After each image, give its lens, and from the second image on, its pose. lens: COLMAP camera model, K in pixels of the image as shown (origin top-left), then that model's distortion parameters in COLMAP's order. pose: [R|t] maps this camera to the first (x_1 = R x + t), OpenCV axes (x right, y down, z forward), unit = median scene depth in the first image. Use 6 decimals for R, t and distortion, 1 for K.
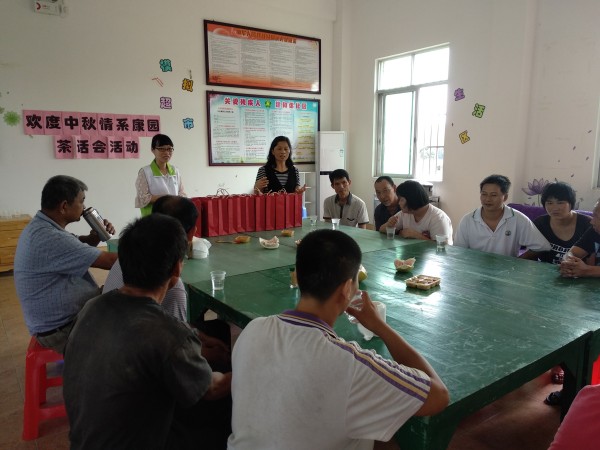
lens RADIAL K [[463.0, 0, 297.2], [0, 463.0, 225.4], [0, 0, 1]] dist [0.037733, -0.021959]
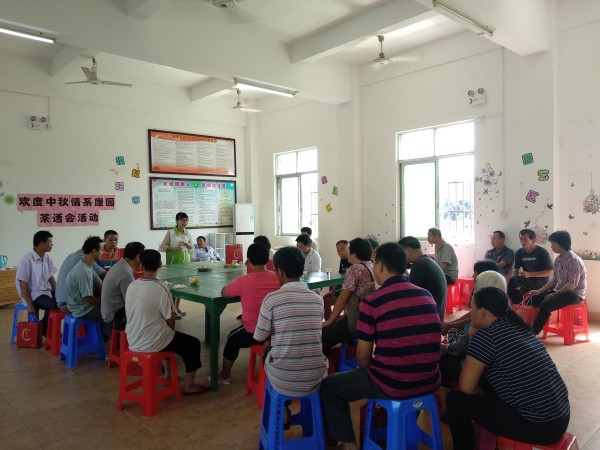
lens RADIAL K [[463.0, 0, 303.3], [0, 463.0, 227.5], [0, 0, 1]] dist [0.037733, -0.021959]
pose [[0.992306, -0.016317, 0.122729, 0.088111], [0.032341, 0.991023, -0.129724, 0.057238], [-0.119511, 0.132695, 0.983925, -0.405791]]
